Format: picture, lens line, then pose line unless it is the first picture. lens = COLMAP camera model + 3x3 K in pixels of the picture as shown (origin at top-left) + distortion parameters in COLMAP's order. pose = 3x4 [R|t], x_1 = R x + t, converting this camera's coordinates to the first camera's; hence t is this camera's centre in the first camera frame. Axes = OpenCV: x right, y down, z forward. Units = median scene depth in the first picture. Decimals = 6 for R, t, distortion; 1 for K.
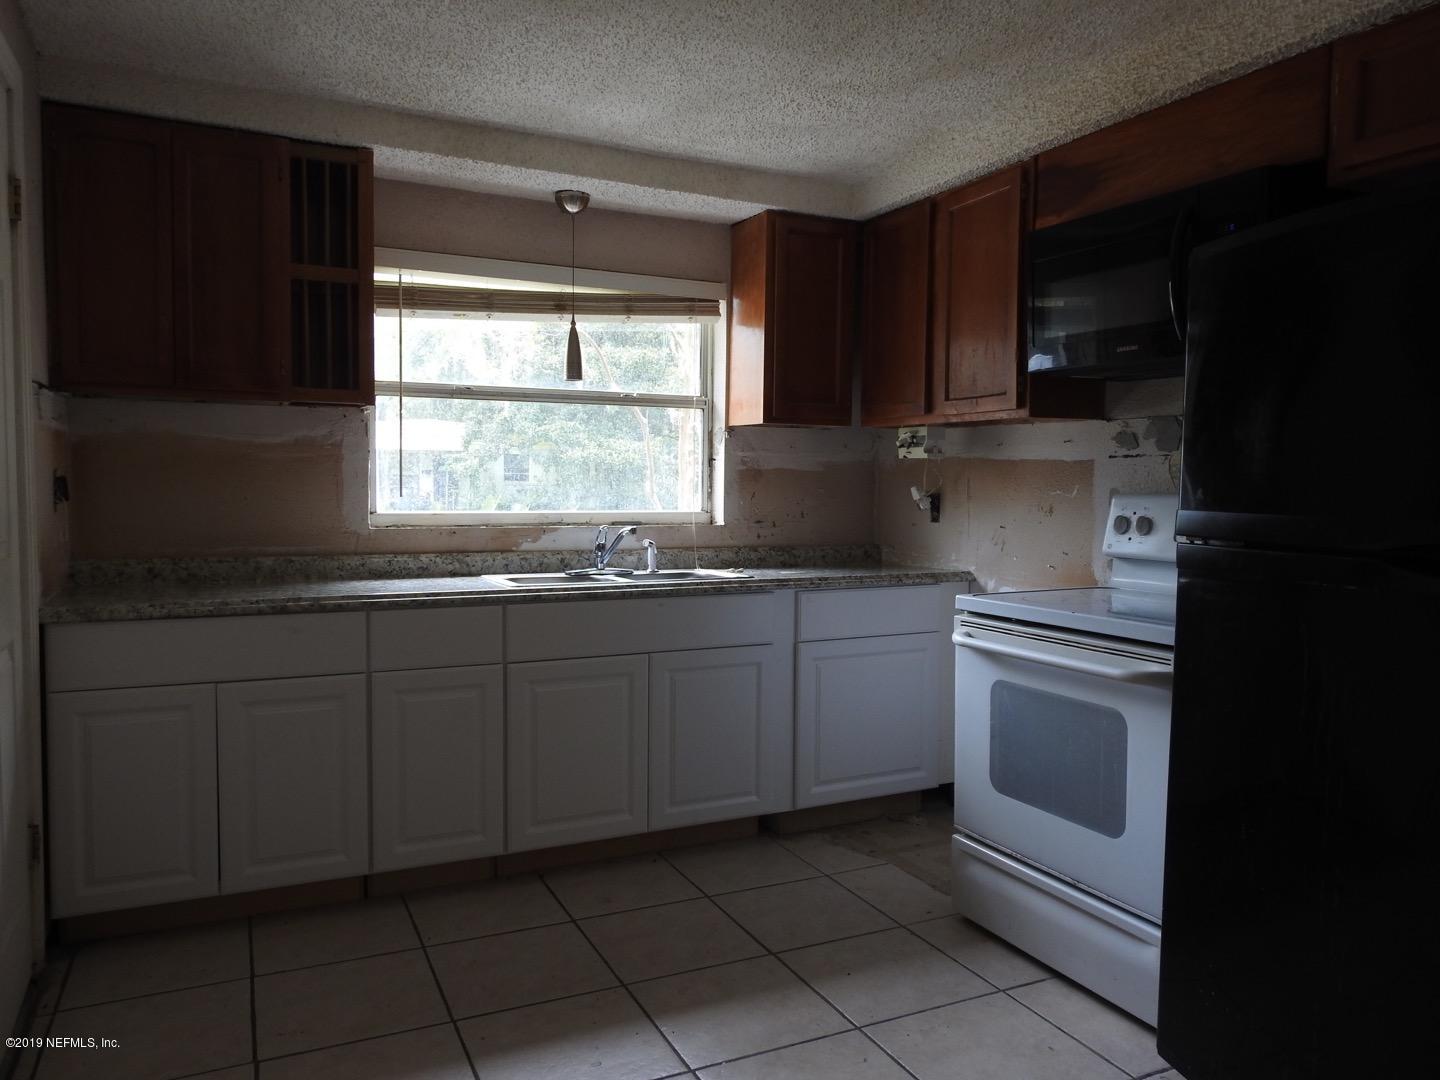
lens RADIAL K [[1006.2, 0, 720.0], [0, 1006.2, 540.0], [0, 0, 1]] dist [-0.001928, -0.001062]
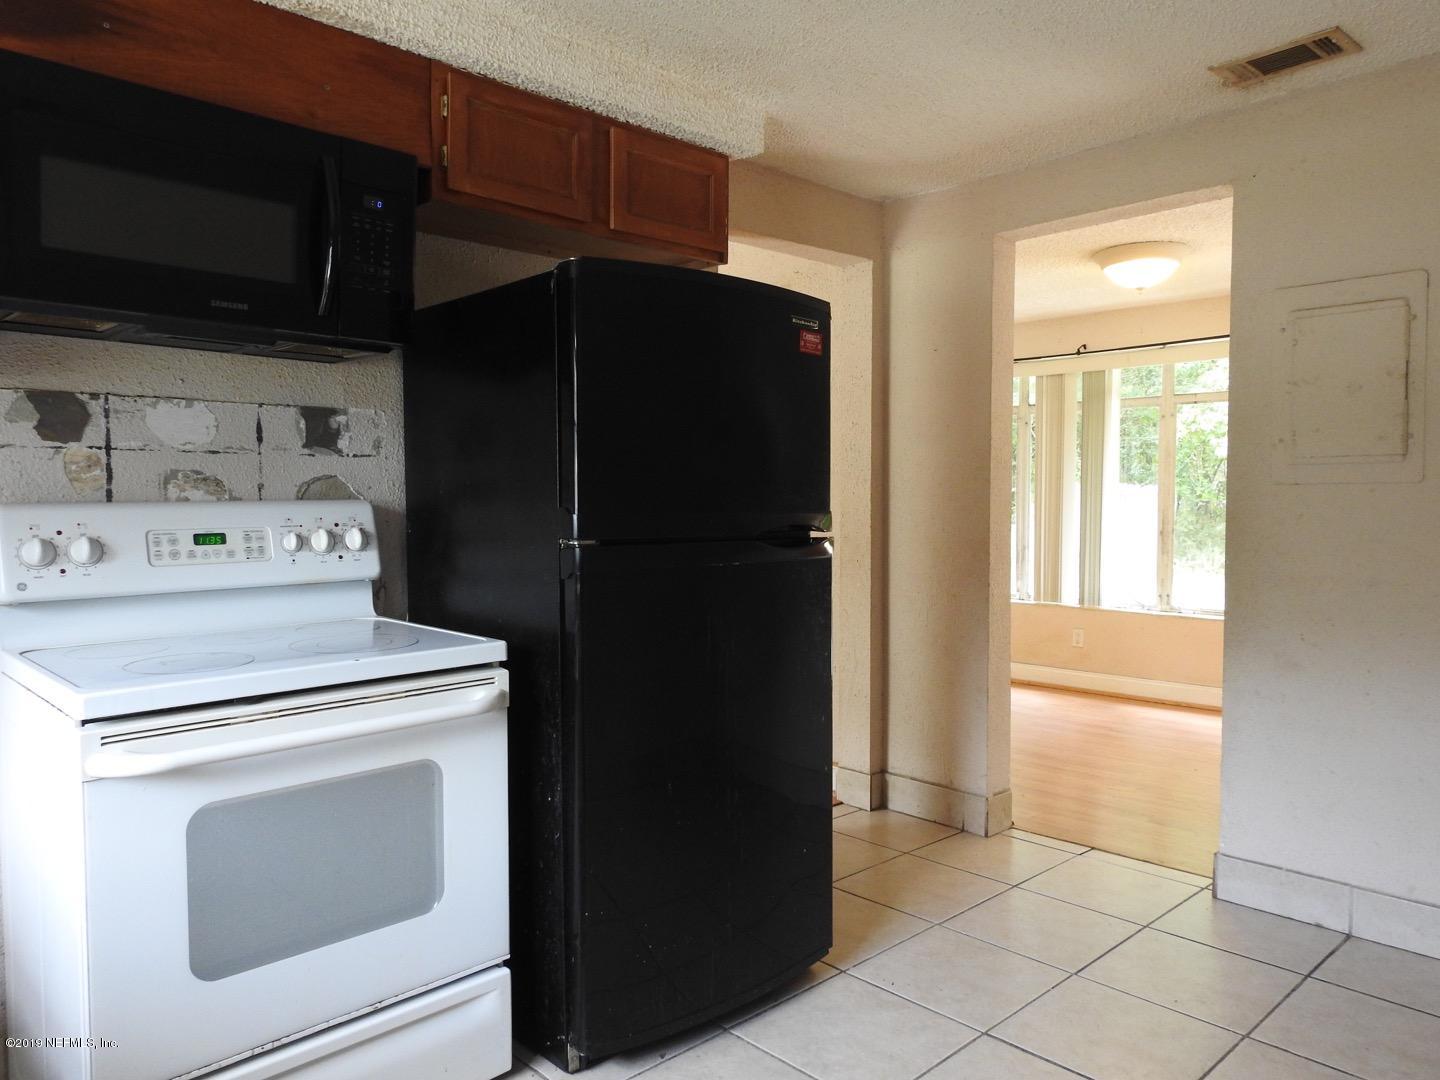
lens RADIAL K [[1041.6, 0, 720.0], [0, 1041.6, 540.0], [0, 0, 1]] dist [0.003721, 0.001919]
pose [[-0.311789, -0.052190, 0.948717, -0.486478], [0.054646, 0.995853, 0.072743, -0.061491], [-0.948578, 0.074524, -0.307644, 1.006654]]
